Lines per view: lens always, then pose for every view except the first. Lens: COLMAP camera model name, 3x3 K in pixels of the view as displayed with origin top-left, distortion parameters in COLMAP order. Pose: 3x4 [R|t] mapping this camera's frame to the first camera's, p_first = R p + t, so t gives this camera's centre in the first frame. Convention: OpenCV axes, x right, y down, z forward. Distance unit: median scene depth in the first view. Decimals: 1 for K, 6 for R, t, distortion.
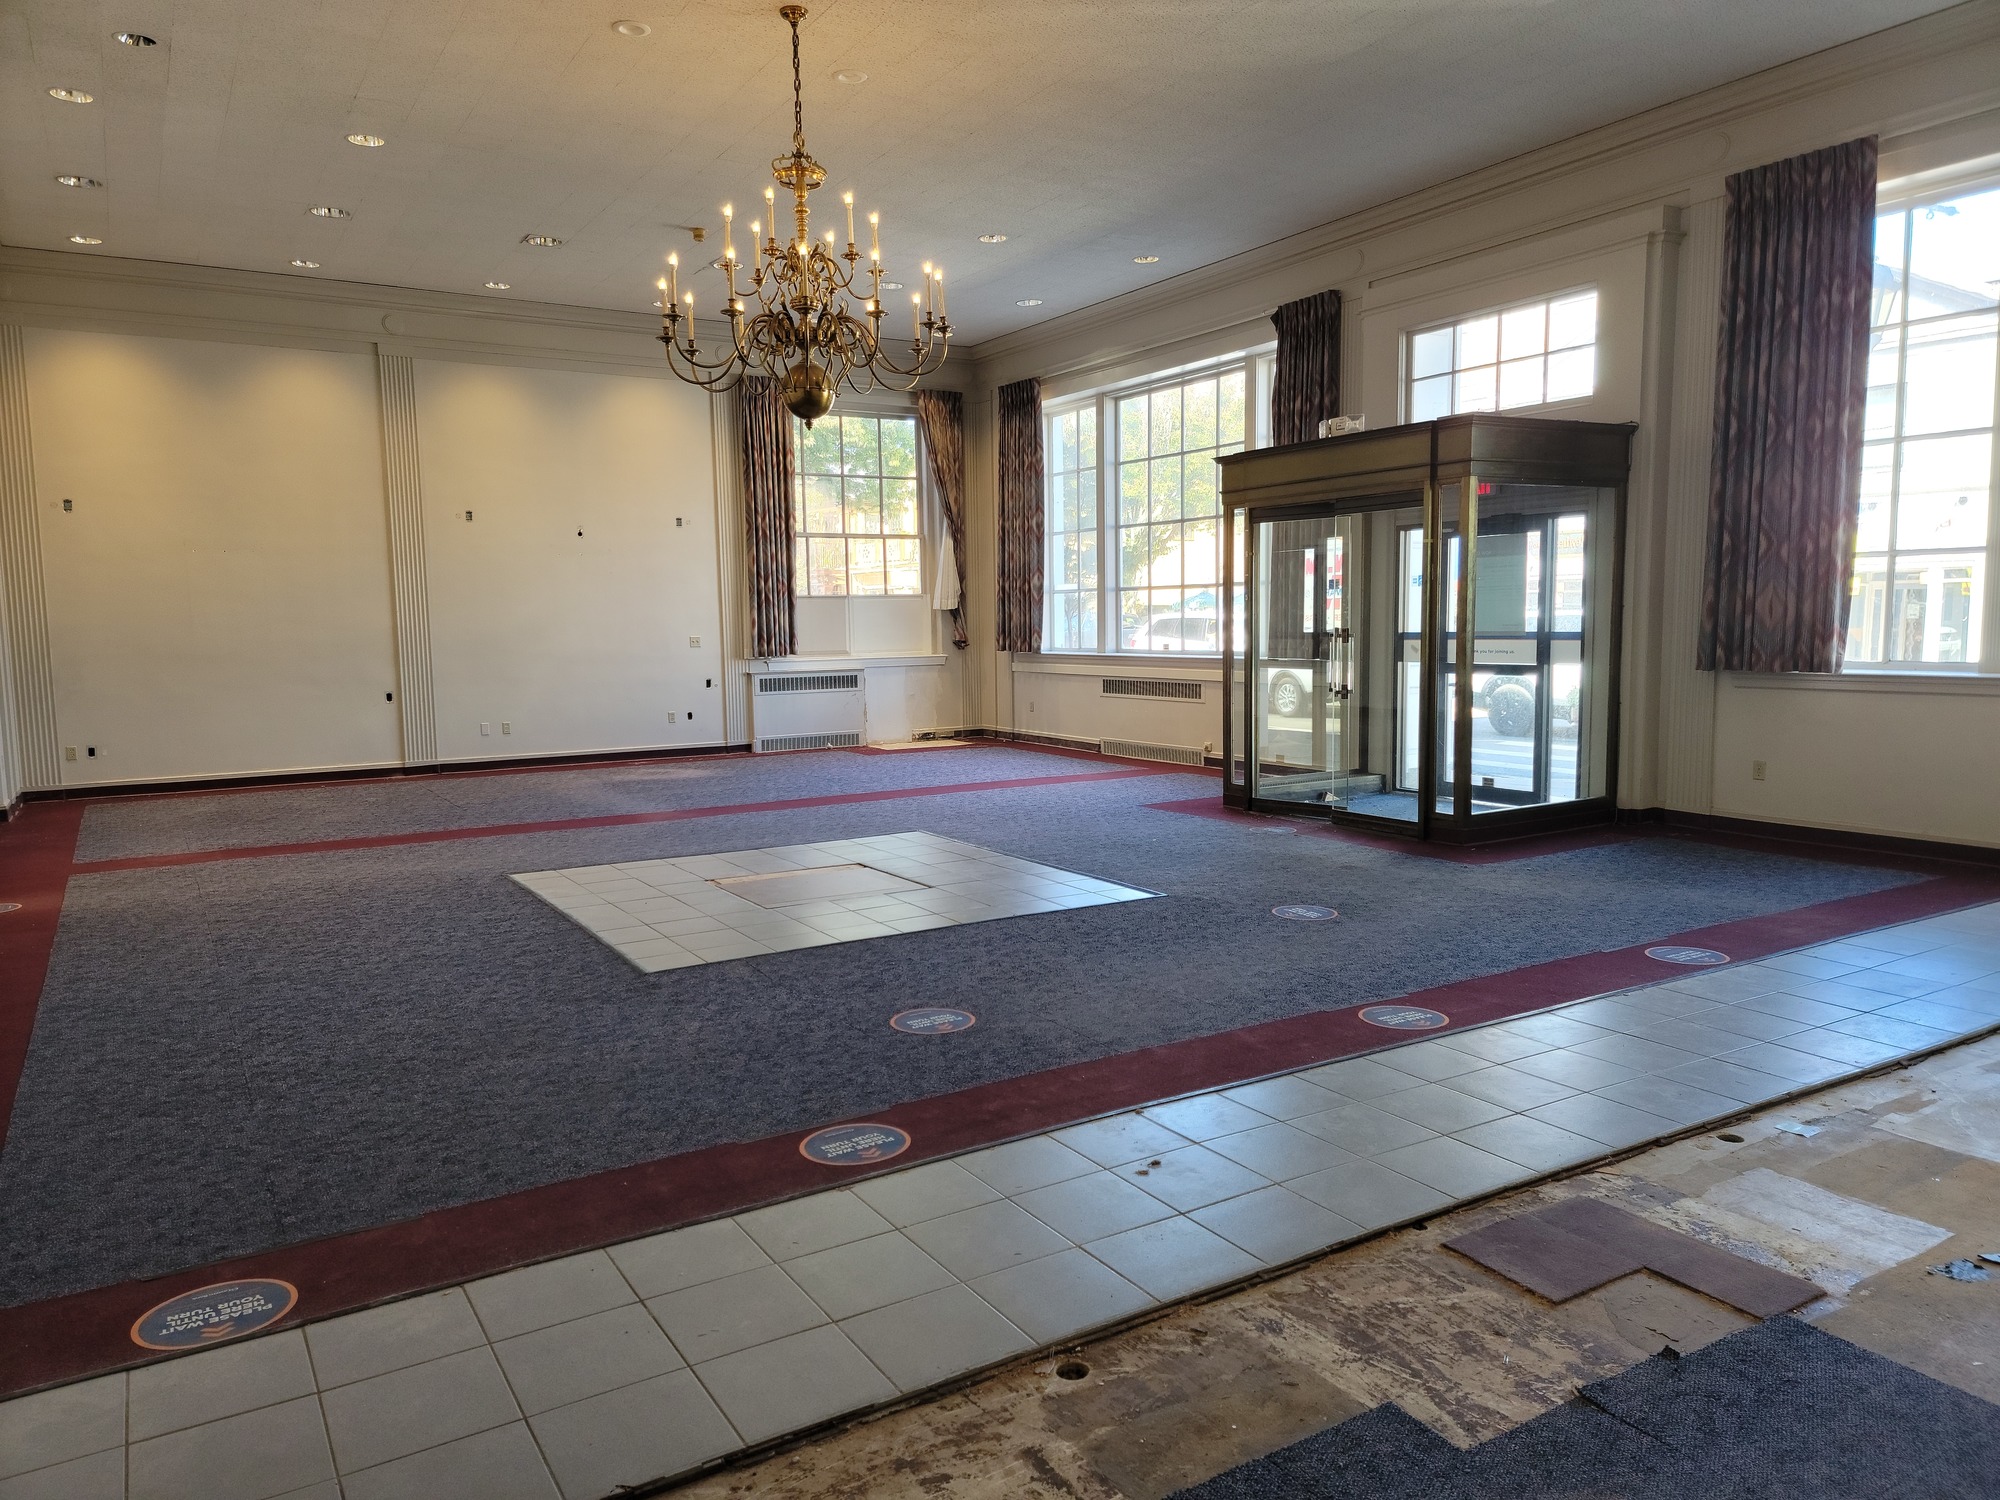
lens RADIAL K [[1374.9, 0, 991.0], [0, 1374.9, 752.9], [0, 0, 1]] dist [0.089315, -0.080120]
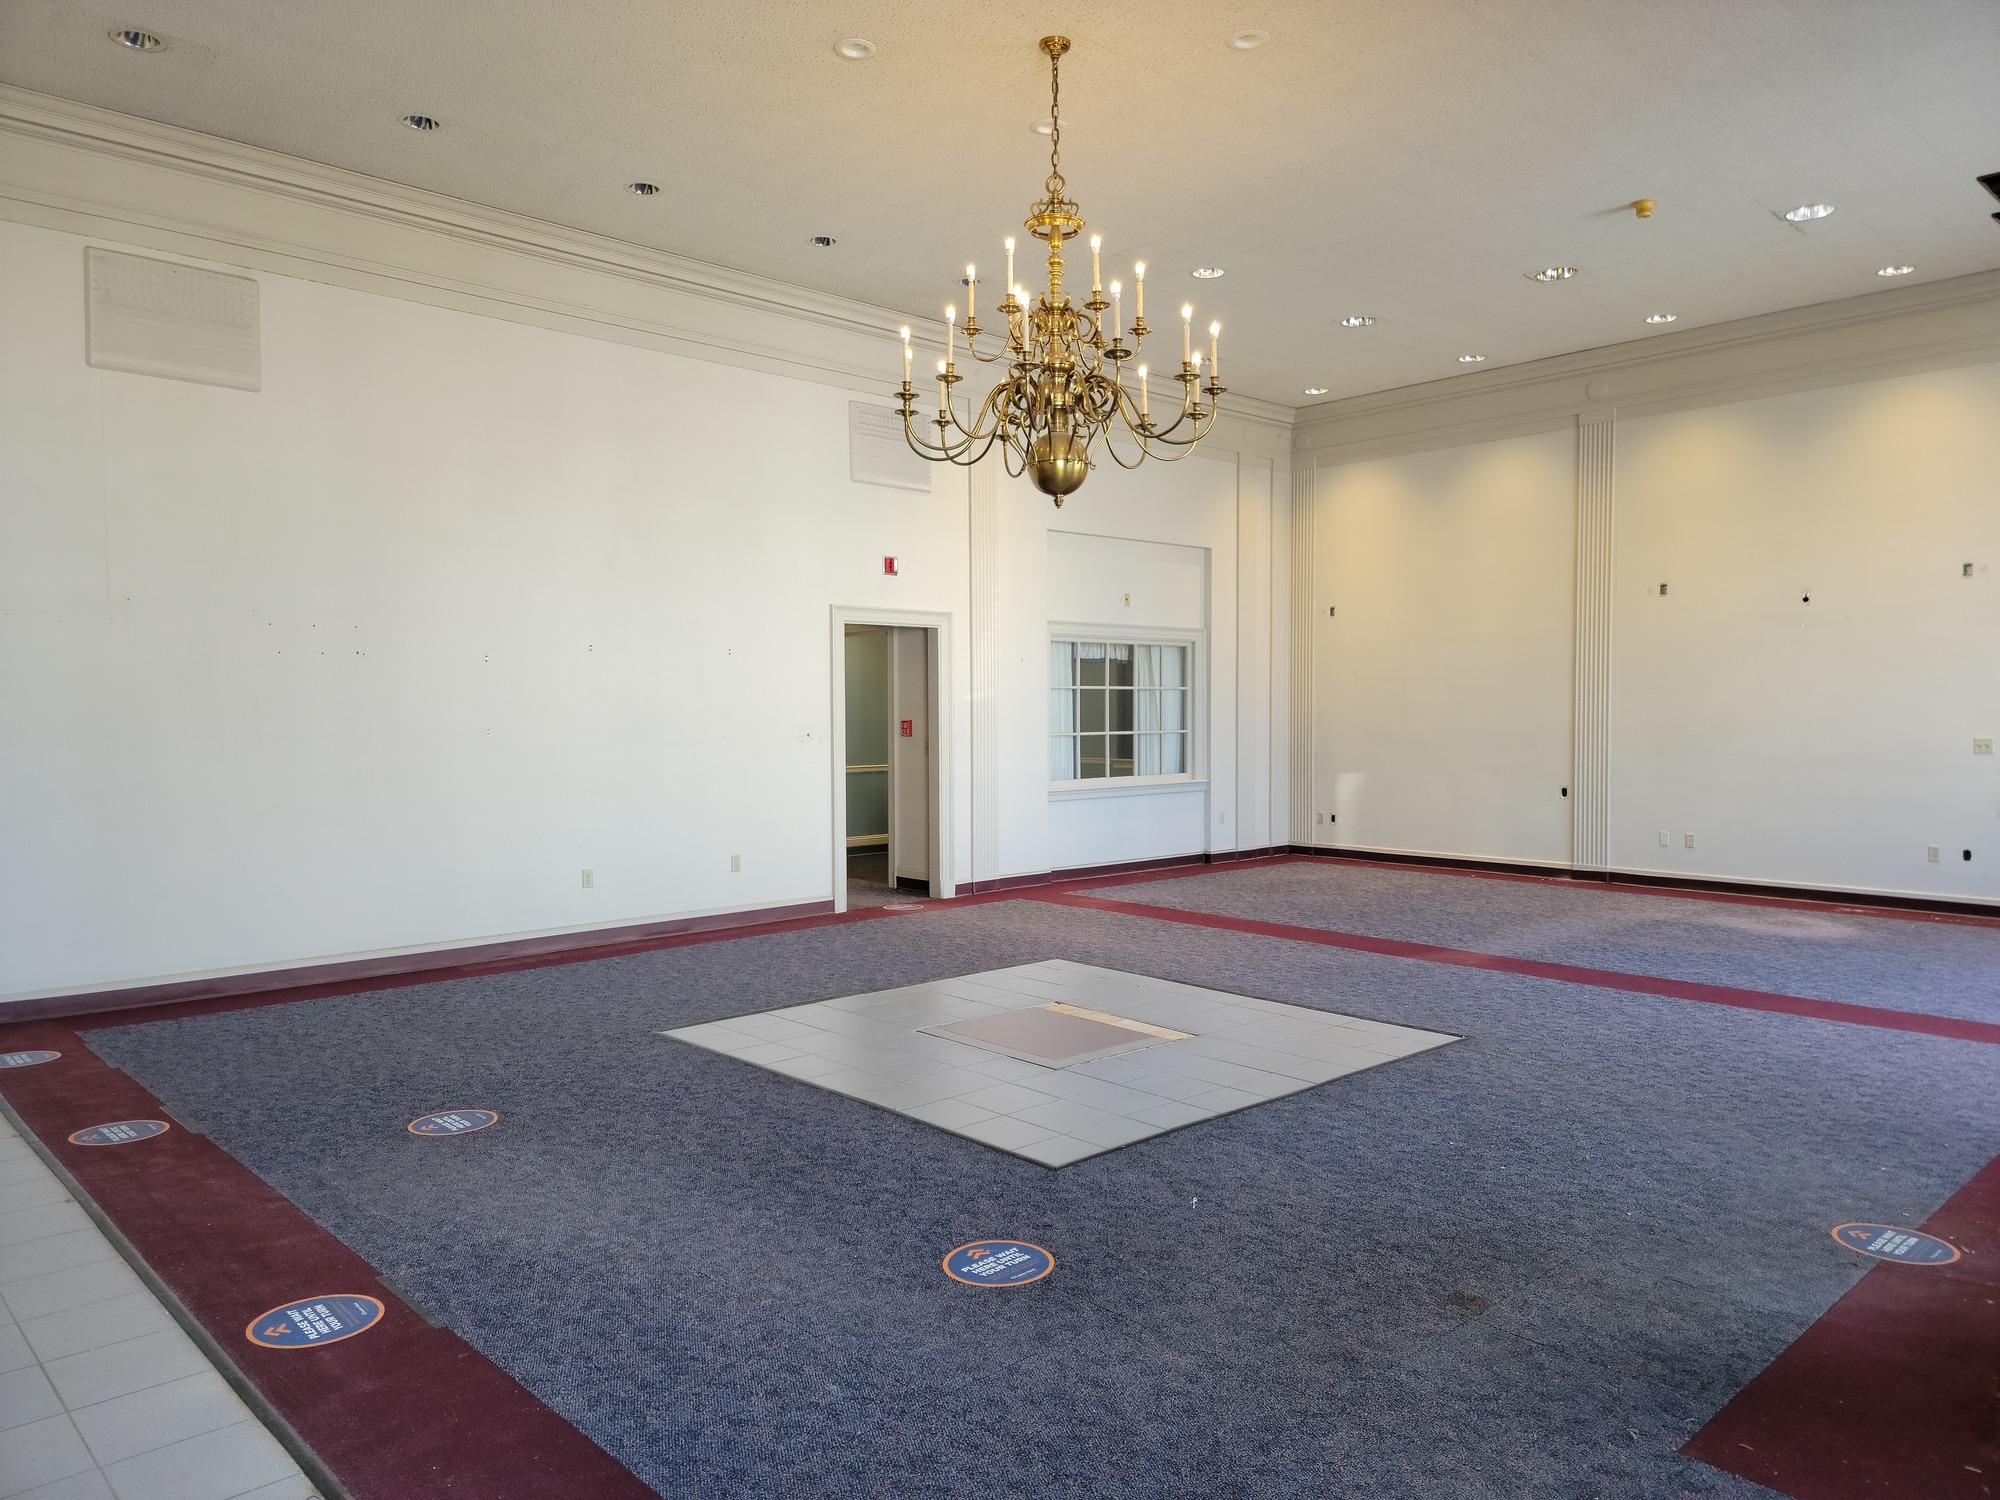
lens RADIAL K [[1374.9, 0, 991.0], [0, 1374.9, 752.9], [0, 0, 1]] dist [0.089315, -0.080120]
pose [[0.202355, 0.048641, -0.978104, 0.443762], [-0.097332, 0.994820, 0.029336, -0.063086], [0.974463, 0.089265, 0.206041, 0.491986]]
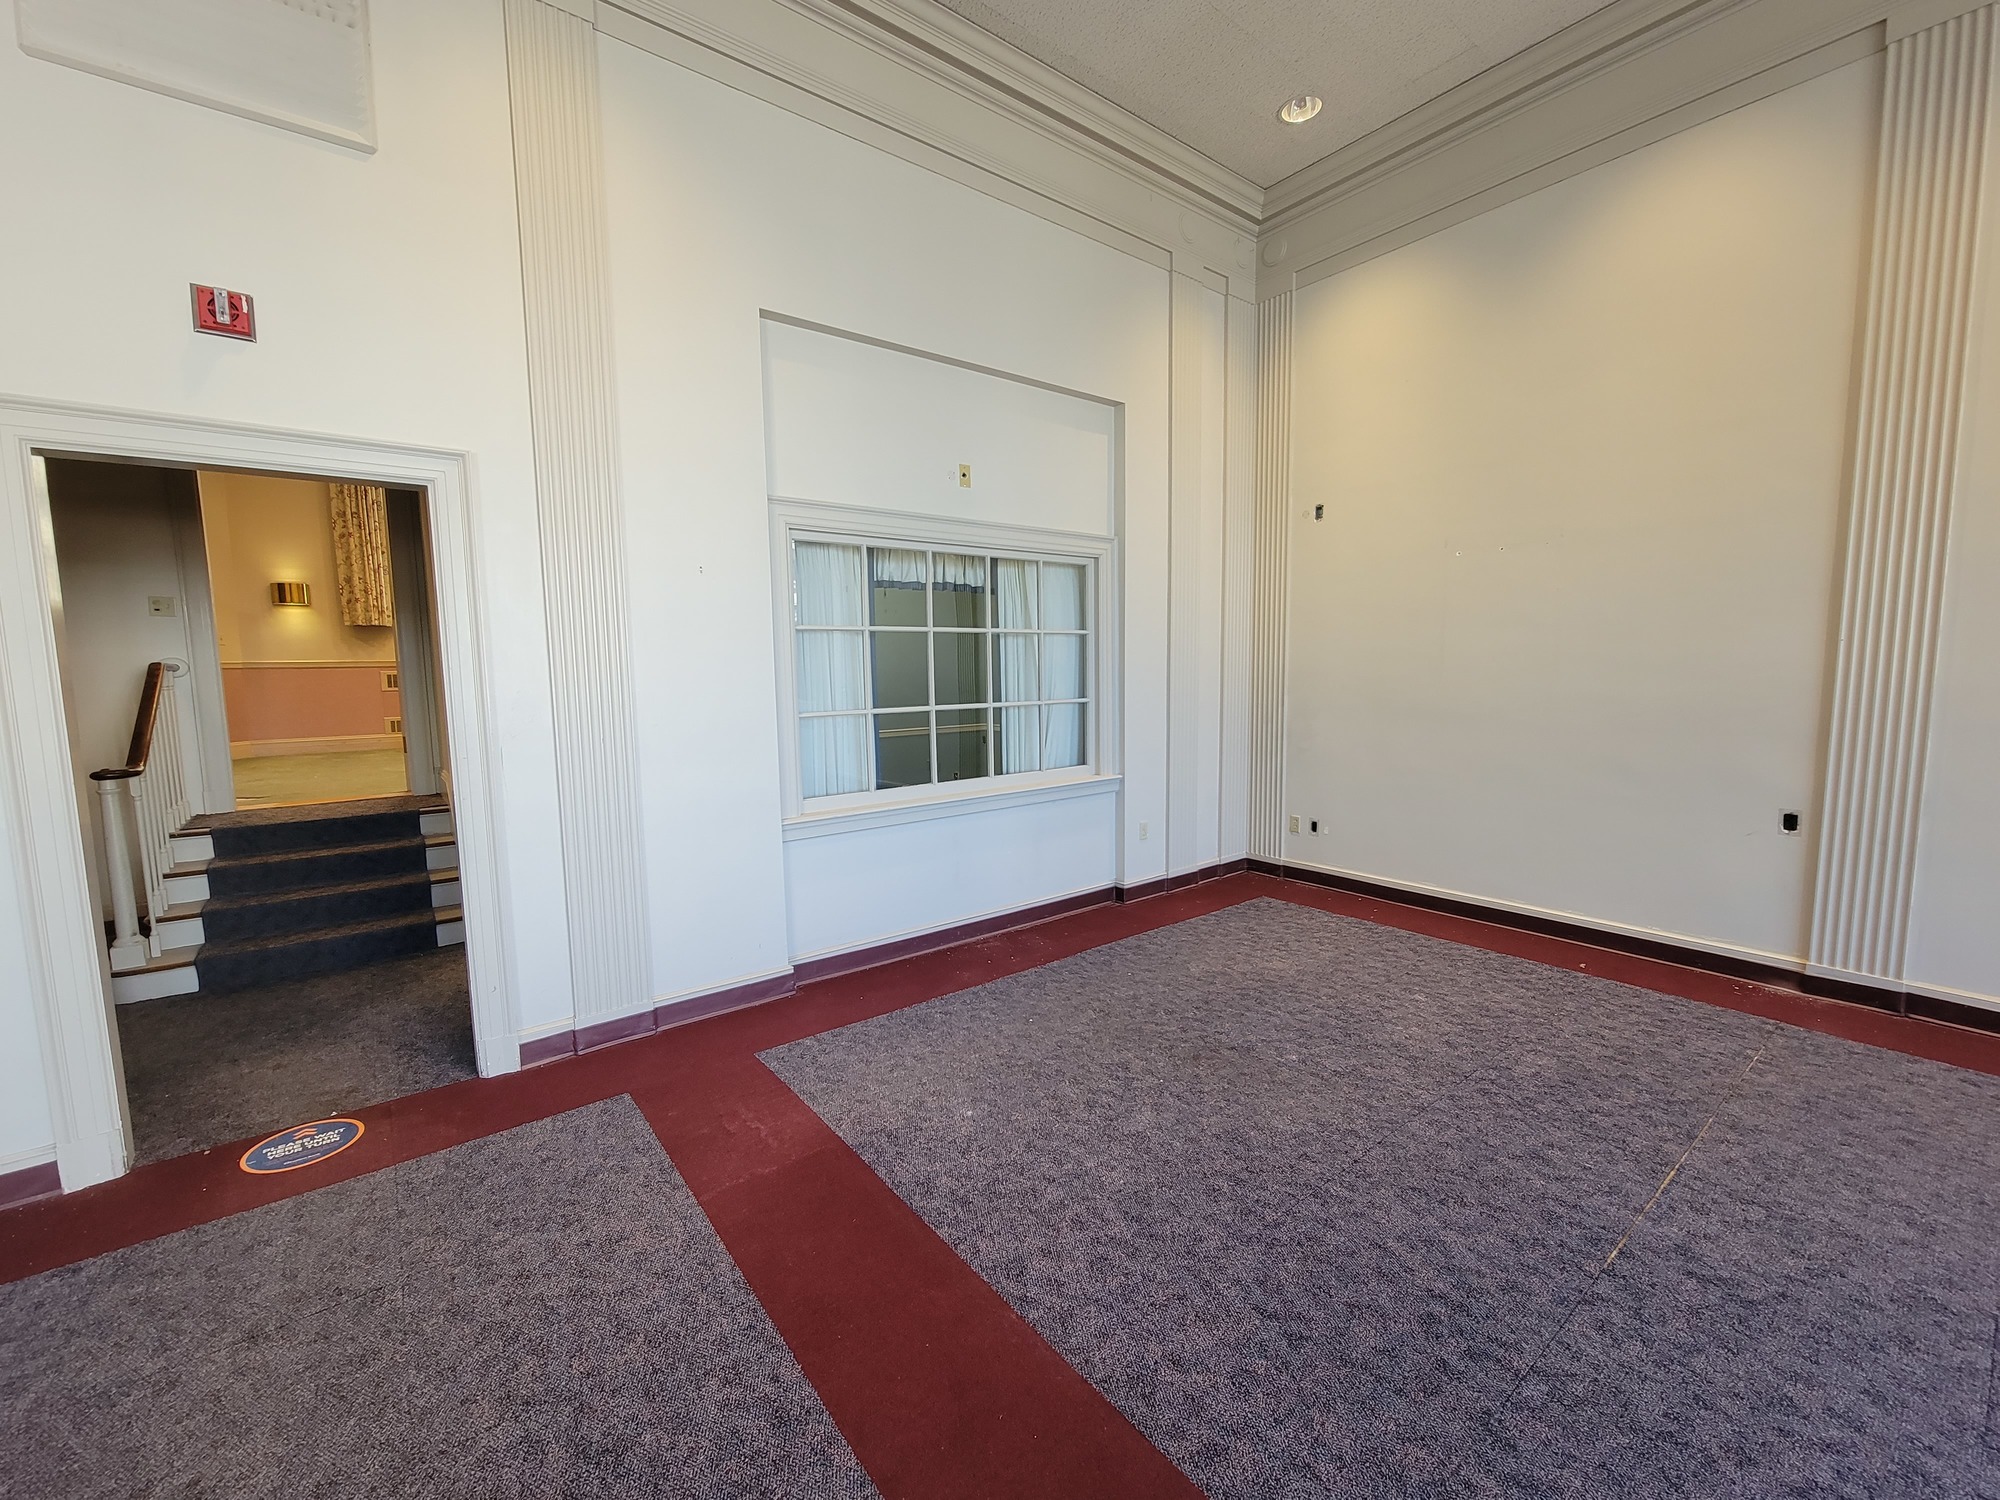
lens RADIAL K [[809.4, 0, 996.1], [0, 809.4, 756.8], [0, 0, 1]] dist [-0.011696, -0.000094]
pose [[0.110532, 0.123593, -0.986158, -0.221116], [-0.085419, 0.989748, 0.114469, -0.078689], [0.990195, 0.071584, 0.119956, 0.787441]]
